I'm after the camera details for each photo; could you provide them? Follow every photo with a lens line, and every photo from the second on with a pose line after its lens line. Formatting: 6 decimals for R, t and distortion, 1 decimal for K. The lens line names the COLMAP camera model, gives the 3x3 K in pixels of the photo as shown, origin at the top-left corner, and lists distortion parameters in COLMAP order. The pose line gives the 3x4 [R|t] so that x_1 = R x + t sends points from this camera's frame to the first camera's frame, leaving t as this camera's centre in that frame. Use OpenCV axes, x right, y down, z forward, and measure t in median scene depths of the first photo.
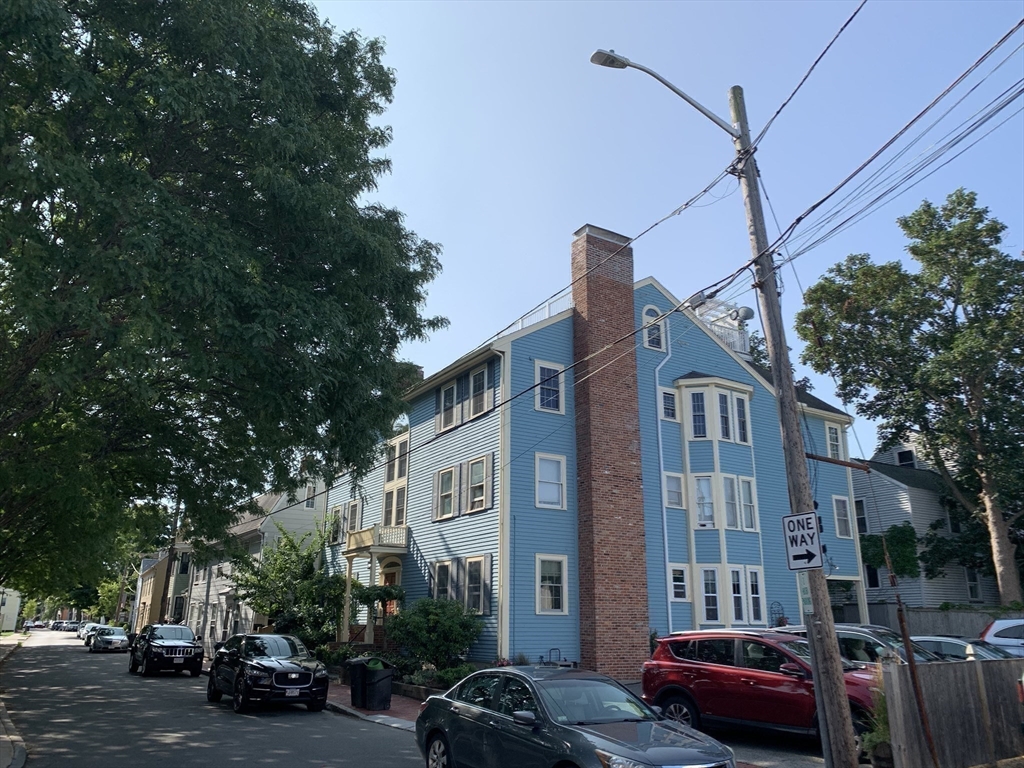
lens RADIAL K [[776.0, 0, 514.3], [0, 776.0, 379.1], [0, 0, 1]] dist [0.052767, -0.071444]
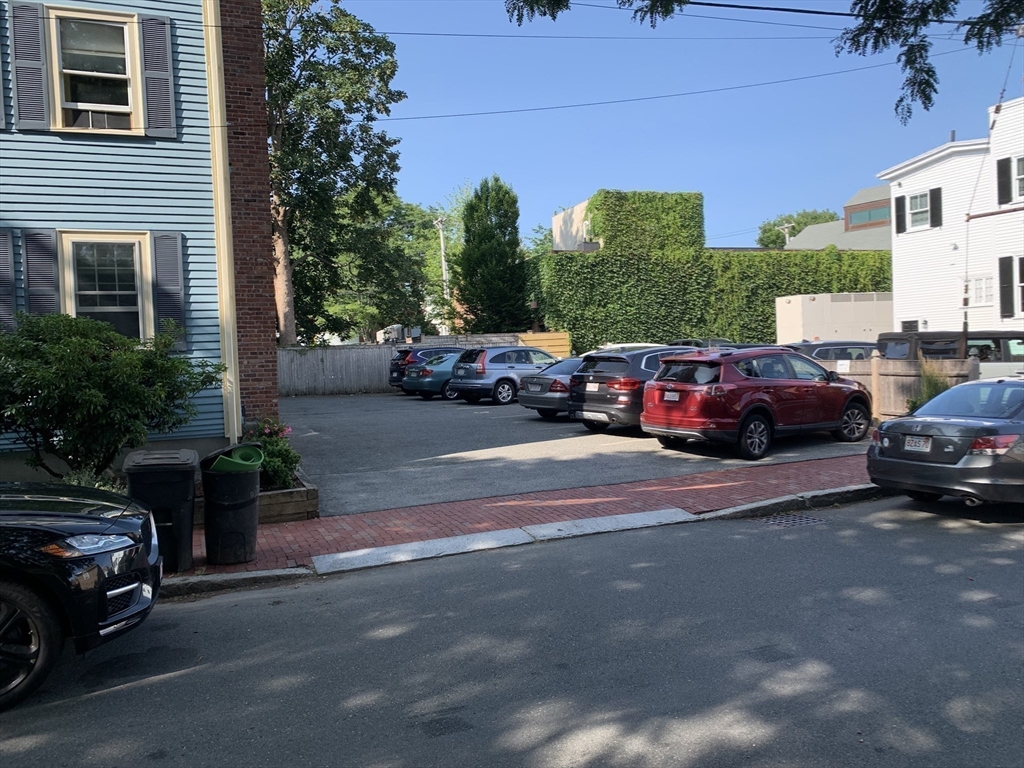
lens RADIAL K [[776.0, 0, 518.5], [0, 776.0, 372.8], [0, 0, 1]] dist [0.052767, -0.071444]
pose [[0.164879, -0.035858, 0.985662, -0.424219], [-0.258747, 0.962766, 0.078307, 0.188703], [-0.951769, -0.267948, 0.149462, 0.610762]]
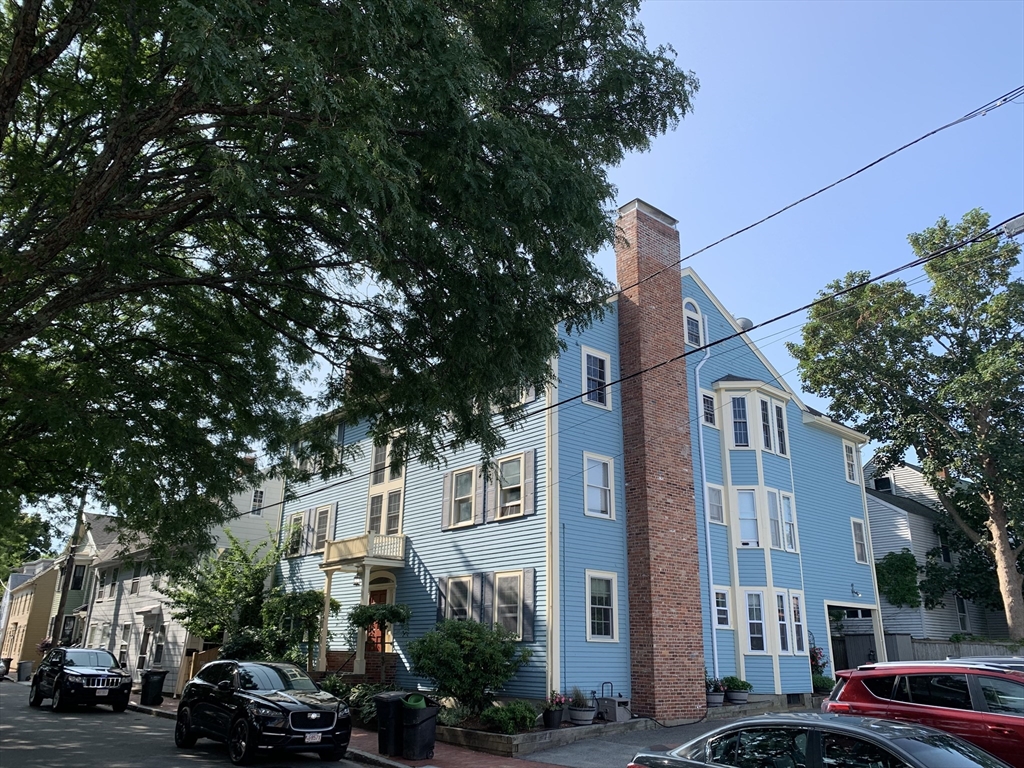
lens RADIAL K [[776.0, 0, 509.7], [0, 776.0, 392.6], [0, 0, 1]] dist [0.052767, -0.071444]
pose [[0.989464, 0.054681, 0.134056, -0.156531], [-0.052422, 0.998418, -0.020327, 0.046571], [-0.134956, 0.013086, 0.990765, 0.145599]]
